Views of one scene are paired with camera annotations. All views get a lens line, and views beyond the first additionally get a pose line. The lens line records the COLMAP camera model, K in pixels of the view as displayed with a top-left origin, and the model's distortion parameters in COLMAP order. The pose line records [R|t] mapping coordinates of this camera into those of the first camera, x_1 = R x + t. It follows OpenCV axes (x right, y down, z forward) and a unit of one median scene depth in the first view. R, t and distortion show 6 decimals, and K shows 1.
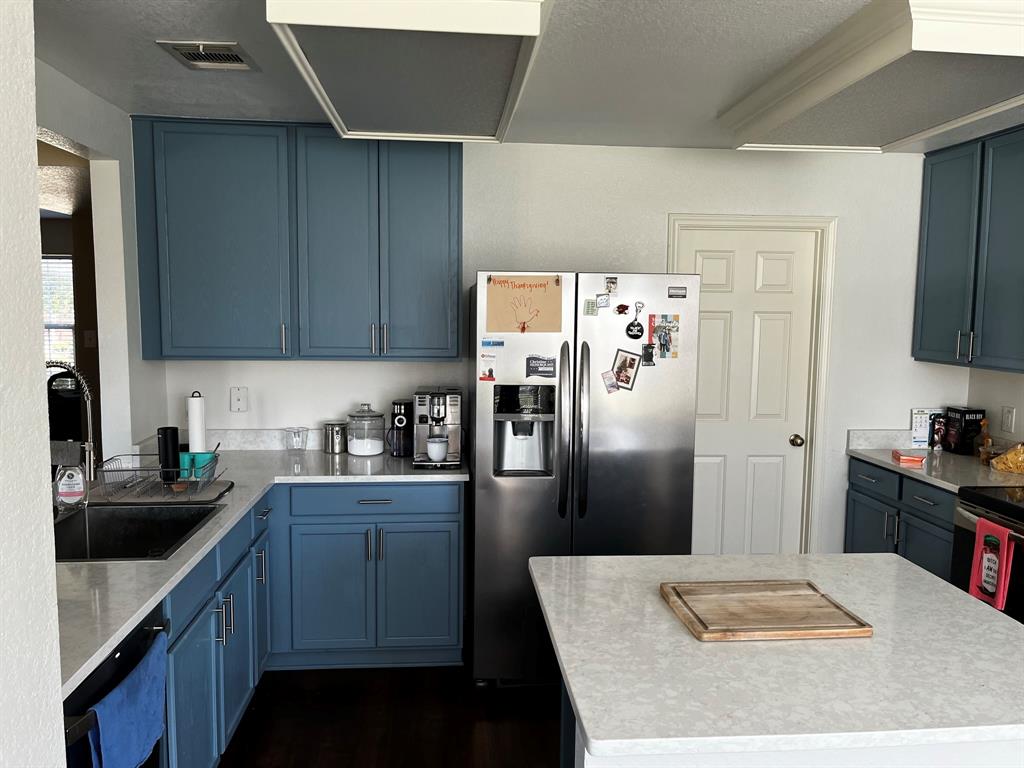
lens RADIAL K [[777.0, 0, 515.8], [0, 777.0, 384.8], [0, 0, 1]] dist [0.070823, -0.090316]
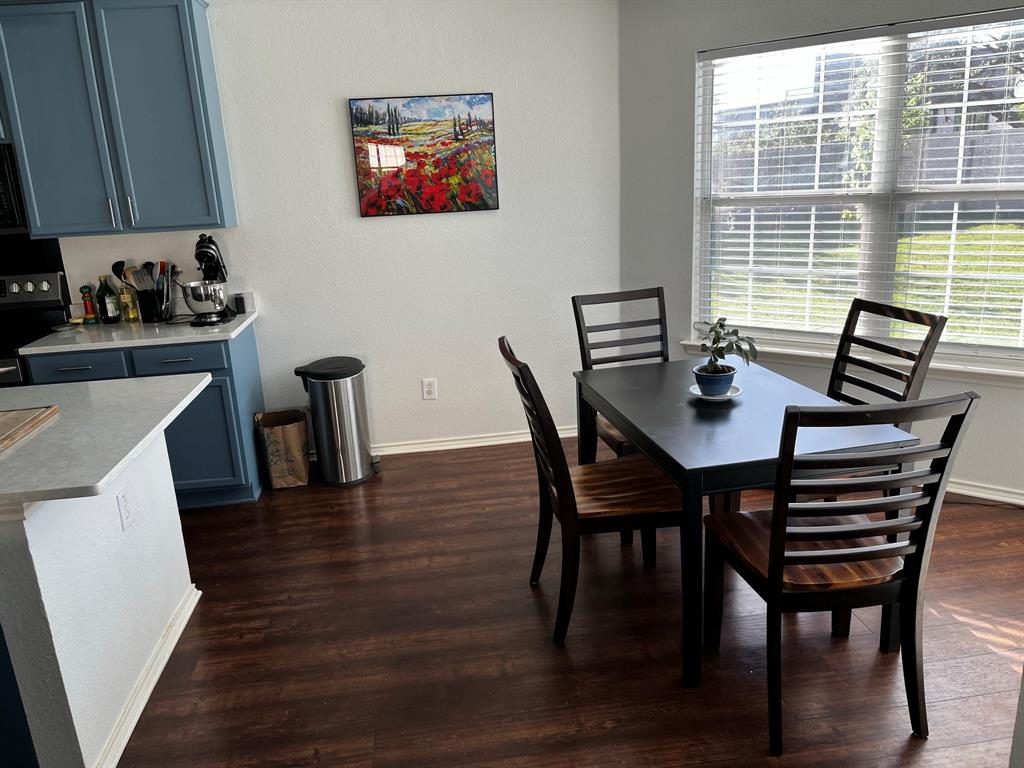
lens RADIAL K [[777.0, 0, 515.8], [0, 777.0, 384.8], [0, 0, 1]] dist [0.070823, -0.090316]
pose [[-0.030408, -0.272265, 0.961742, -0.499789], [0.153960, 0.949428, 0.273647, 0.007235], [-0.987609, 0.156391, 0.013048, 0.080808]]
